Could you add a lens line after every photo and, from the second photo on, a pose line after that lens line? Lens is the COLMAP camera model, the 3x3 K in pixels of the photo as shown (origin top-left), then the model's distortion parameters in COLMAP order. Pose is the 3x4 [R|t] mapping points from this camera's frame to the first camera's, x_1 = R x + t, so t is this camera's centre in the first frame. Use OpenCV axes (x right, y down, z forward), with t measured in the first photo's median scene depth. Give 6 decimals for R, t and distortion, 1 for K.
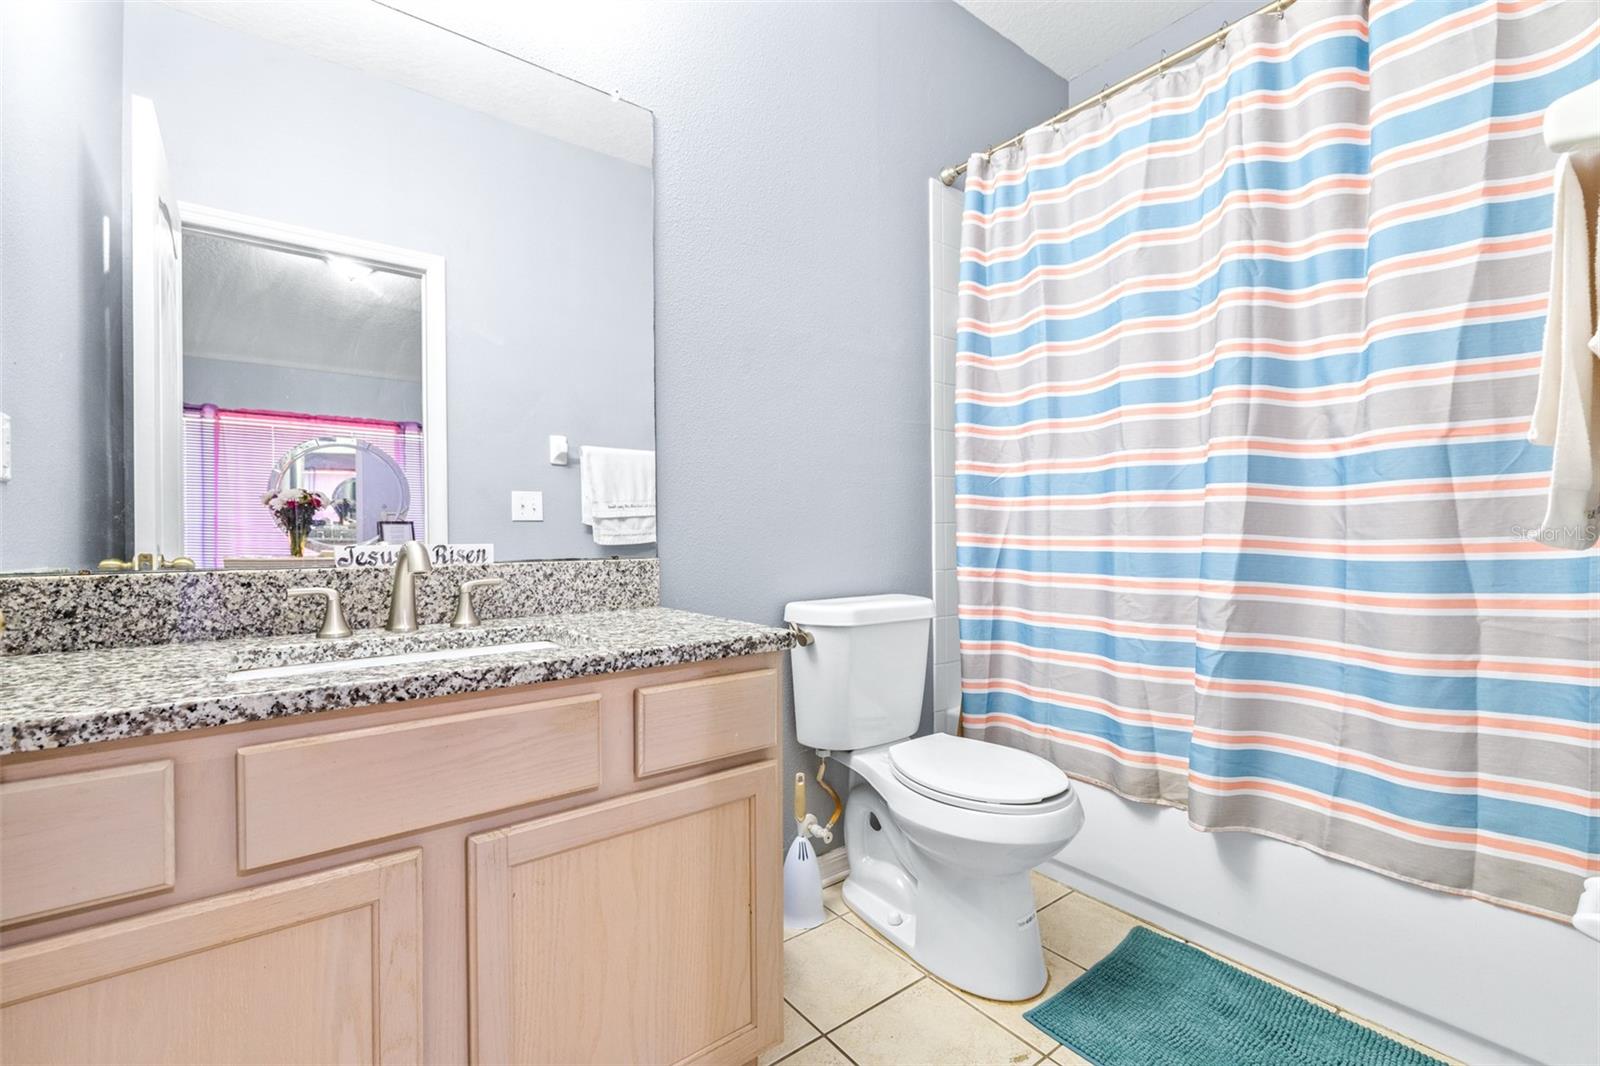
lens RADIAL K [[702.8, 0, 795.8], [0, 702.8, 535.0], [0, 0, 1]] dist [0.001175, 0.000344]
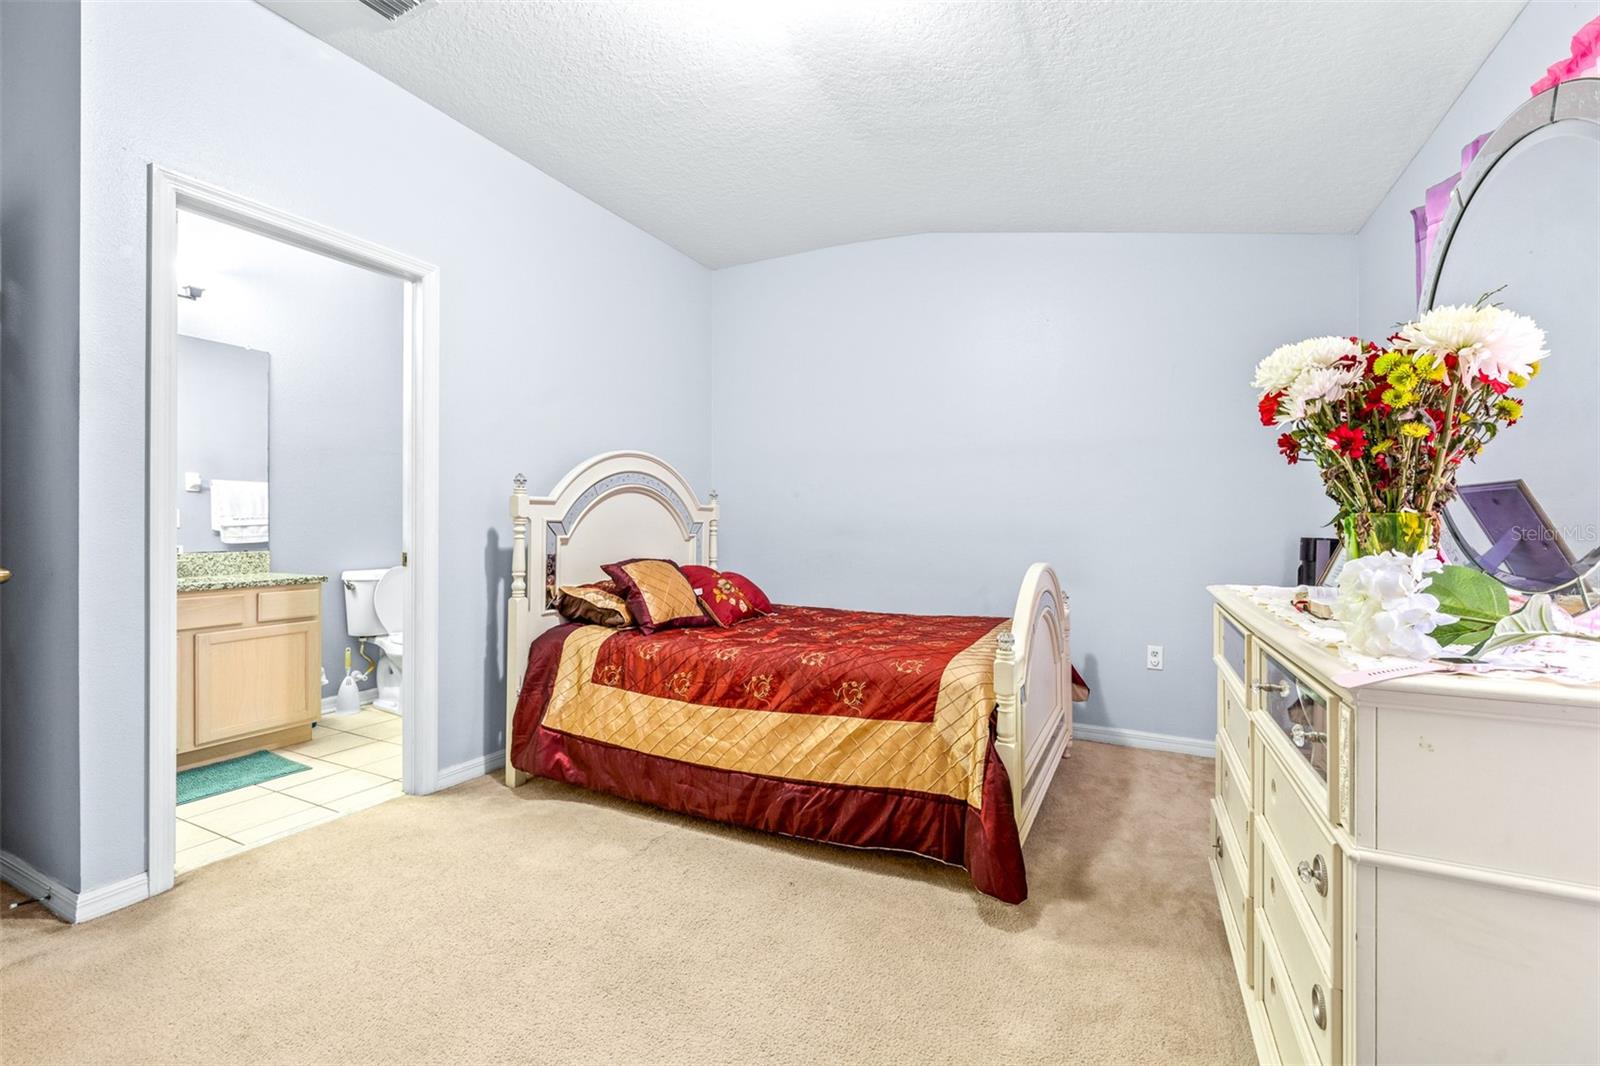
lens RADIAL K [[681.6, 0, 797.9], [0, 681.6, 520.6], [0, 0, 1]] dist [-0.000243, 0.000080]
pose [[0.897141, 0.009494, 0.441643, 0.314484], [-0.006472, 0.999944, -0.008350, -0.049682], [-0.441698, 0.004633, 0.897152, -1.493959]]
